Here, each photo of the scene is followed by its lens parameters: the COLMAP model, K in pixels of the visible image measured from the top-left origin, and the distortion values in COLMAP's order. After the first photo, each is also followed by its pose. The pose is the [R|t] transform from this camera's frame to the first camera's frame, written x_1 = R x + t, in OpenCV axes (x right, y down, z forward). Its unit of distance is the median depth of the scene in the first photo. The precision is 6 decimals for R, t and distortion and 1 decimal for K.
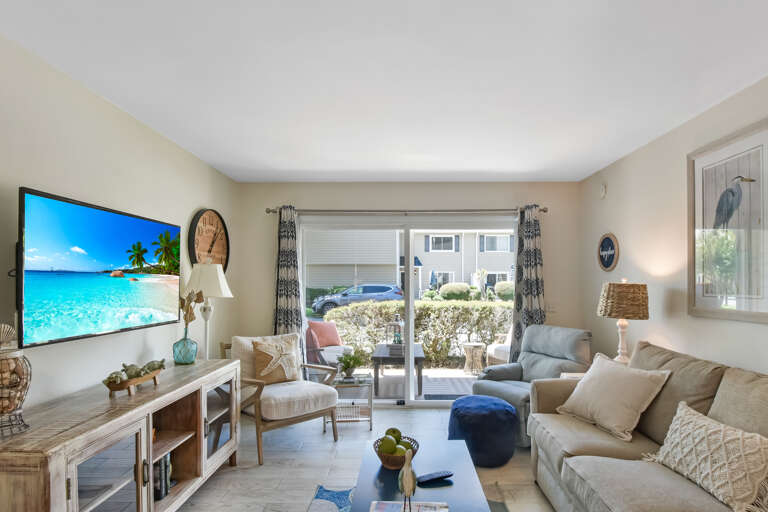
lens RADIAL K [[396.1, 0, 401.3], [0, 396.1, 281.7], [0, 0, 1]] dist [-0.000337, -0.010751]
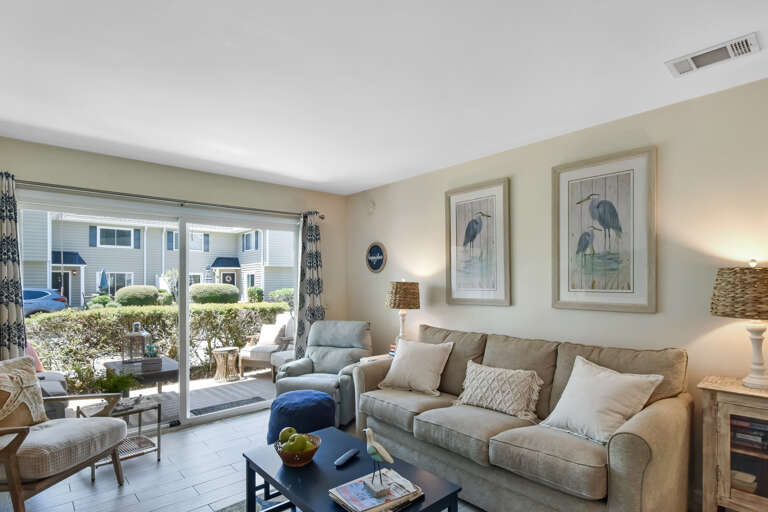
lens RADIAL K [[396.1, 0, 401.3], [0, 396.1, 281.7], [0, 0, 1]] dist [-0.000337, -0.010751]
pose [[0.732087, -0.004644, 0.681195, -0.270397], [0.007576, 0.999970, -0.001325, 0.003664], [-0.681169, 0.006131, 0.732100, 0.043587]]
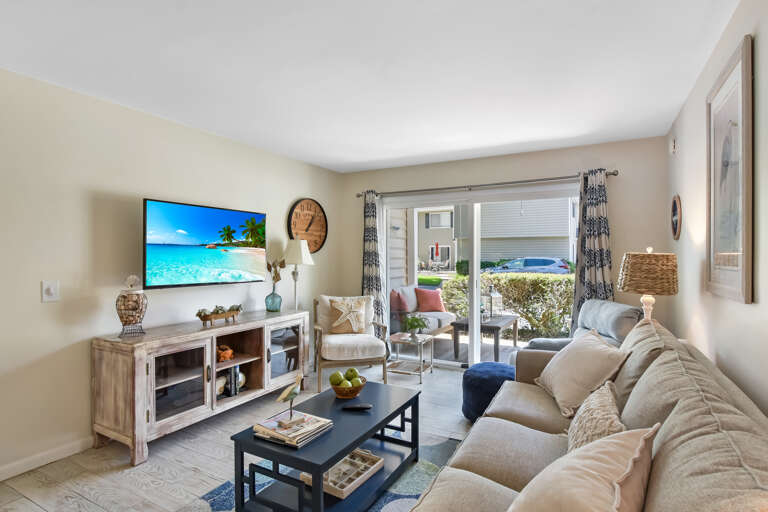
lens RADIAL K [[383.2, 0, 397.1], [0, 383.2, 258.5], [0, 0, 1]] dist [-0.001558, -0.000365]
pose [[0.890532, 0.004774, -0.454896, 0.369958], [-0.001473, 0.999970, 0.007610, 0.008065], [0.454919, -0.006107, 0.890512, -0.005352]]
